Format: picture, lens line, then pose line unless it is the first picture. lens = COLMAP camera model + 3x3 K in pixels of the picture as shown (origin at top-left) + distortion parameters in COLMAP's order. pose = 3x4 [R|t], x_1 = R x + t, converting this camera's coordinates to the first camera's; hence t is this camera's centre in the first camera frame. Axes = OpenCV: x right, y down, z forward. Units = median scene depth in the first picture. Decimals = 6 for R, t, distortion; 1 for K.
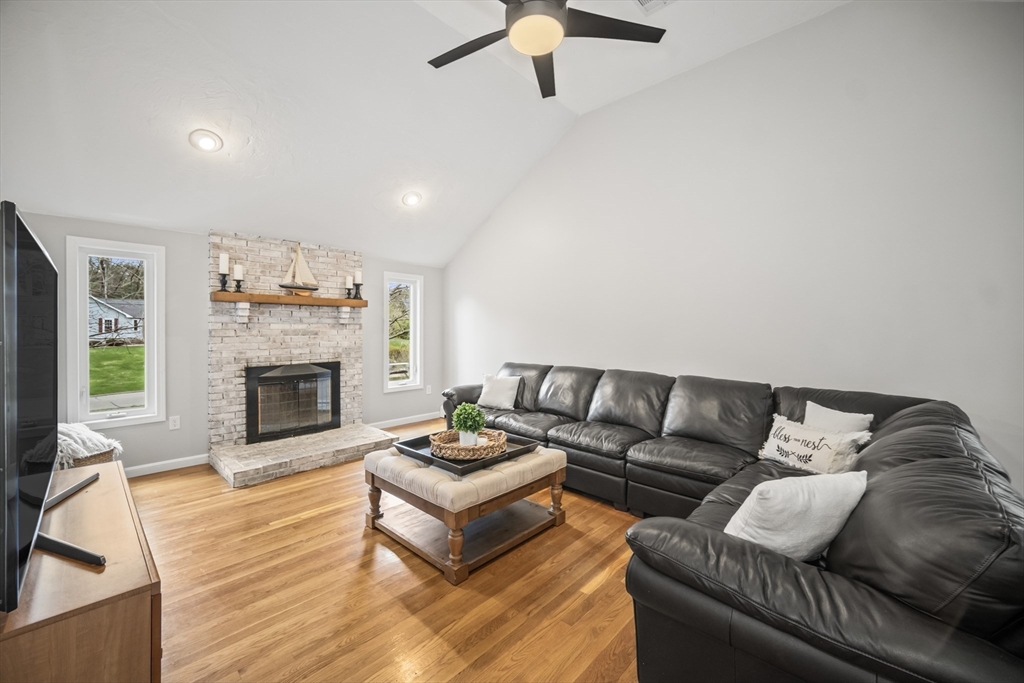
lens RADIAL K [[413.3, 0, 510.5], [0, 413.3, 324.4], [0, 0, 1]] dist [-0.000489, -0.000154]
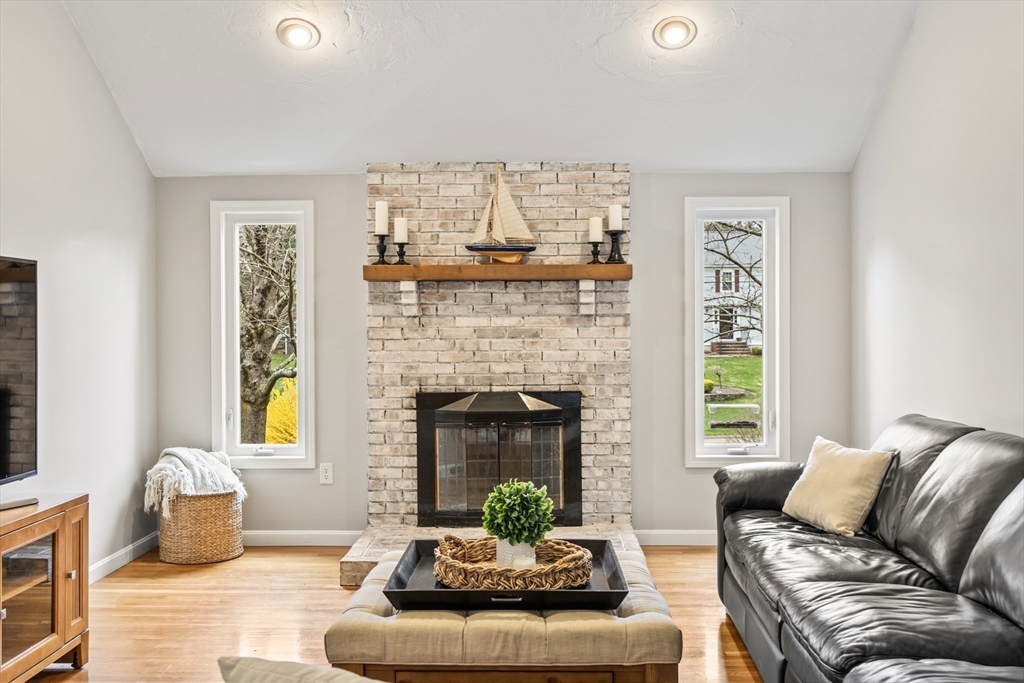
lens RADIAL K [[1027.1, 0, 512.9], [0, 1027.1, 310.8], [0, 0, 1]] dist [0.009717, 0.007723]
pose [[0.661799, -0.013355, -0.749563, 0.502954], [0.013129, 0.999894, -0.006224, -0.000104], [0.749567, -0.005721, 0.661904, 0.142243]]
